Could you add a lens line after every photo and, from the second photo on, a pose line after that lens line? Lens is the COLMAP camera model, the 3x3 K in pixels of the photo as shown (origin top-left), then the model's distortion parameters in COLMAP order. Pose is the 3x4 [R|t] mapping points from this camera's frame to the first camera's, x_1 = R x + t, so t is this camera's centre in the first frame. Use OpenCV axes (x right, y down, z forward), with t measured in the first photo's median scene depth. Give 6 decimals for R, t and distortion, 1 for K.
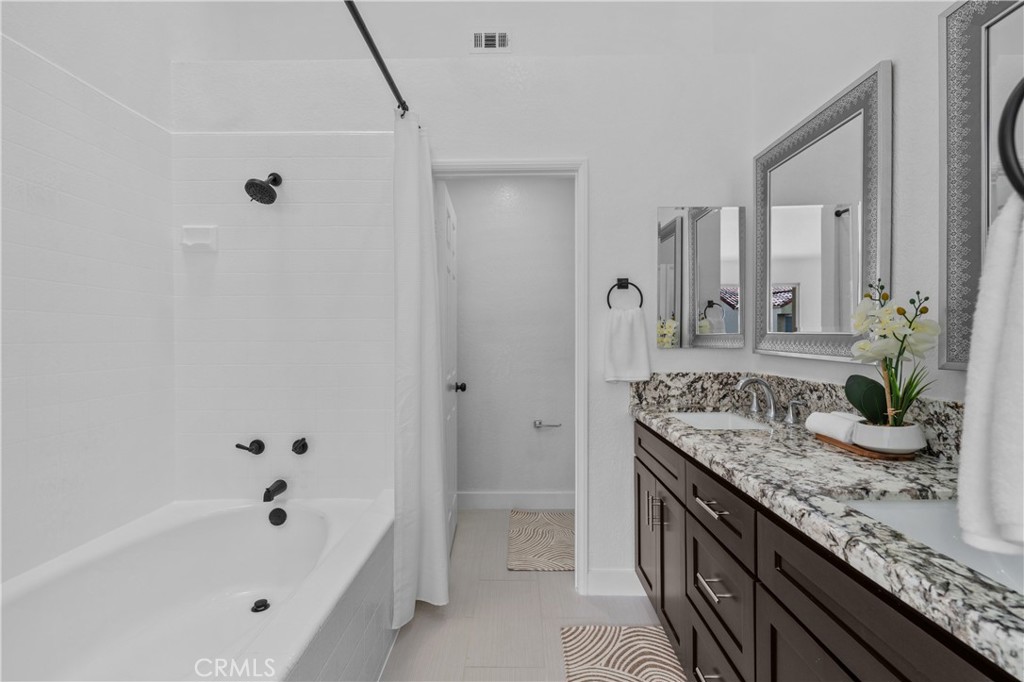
lens RADIAL K [[461.6, 0, 512.0], [0, 461.6, 341.0], [0, 0, 1]] dist [0.002258, 0.000145]
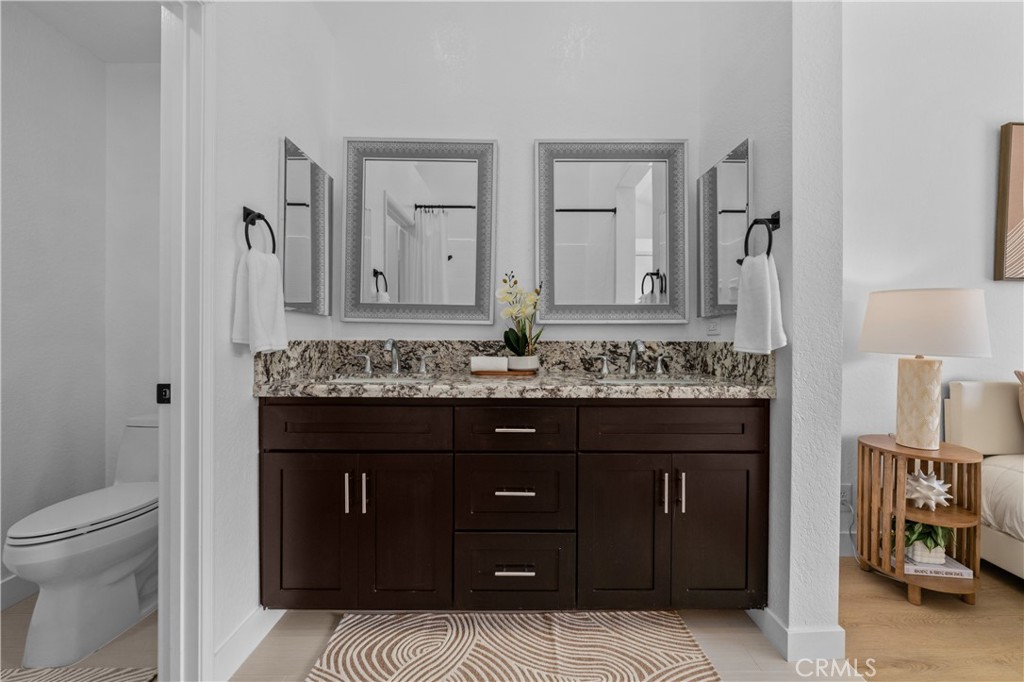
lens RADIAL K [[402.7, 0, 514.3], [0, 402.7, 339.8], [0, 0, 1]] dist [-0.001688, -0.000829]
pose [[-0.026315, 0.003761, 0.999647, -0.419555], [0.004384, 0.999984, -0.003647, 0.075503], [-0.999644, 0.004286, -0.026331, 0.646914]]
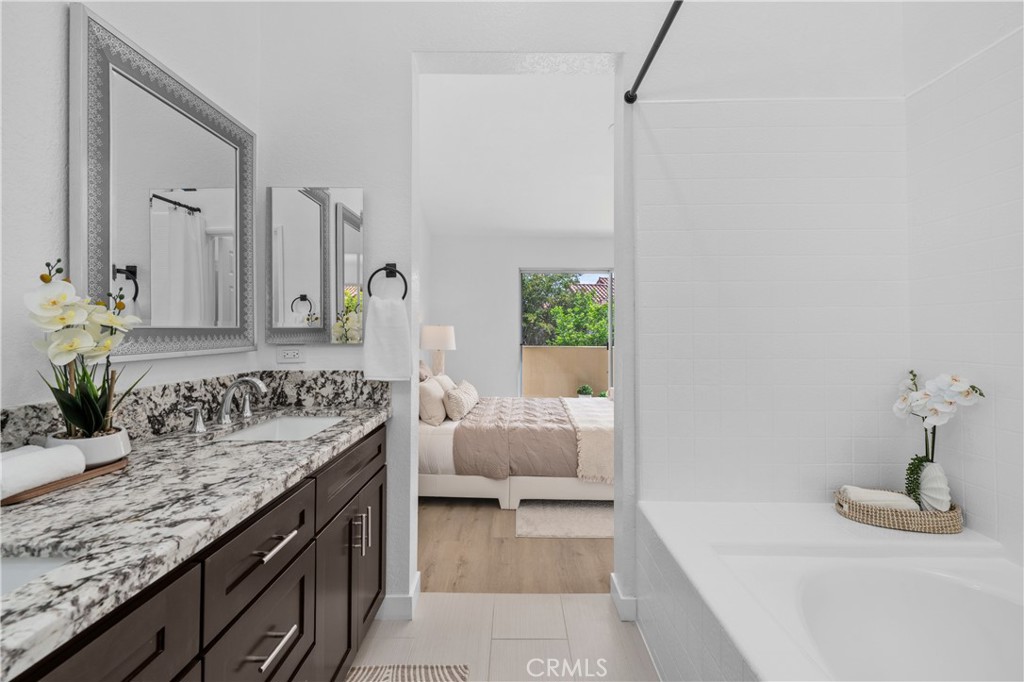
lens RADIAL K [[443.9, 0, 517.4], [0, 443.9, 323.4], [0, 0, 1]] dist [-0.004596, -0.000596]
pose [[-0.999536, 0.009099, -0.029066, 0.021226], [0.009385, 0.999909, -0.009696, -0.005714], [0.028975, -0.009965, -0.999530, 1.114647]]
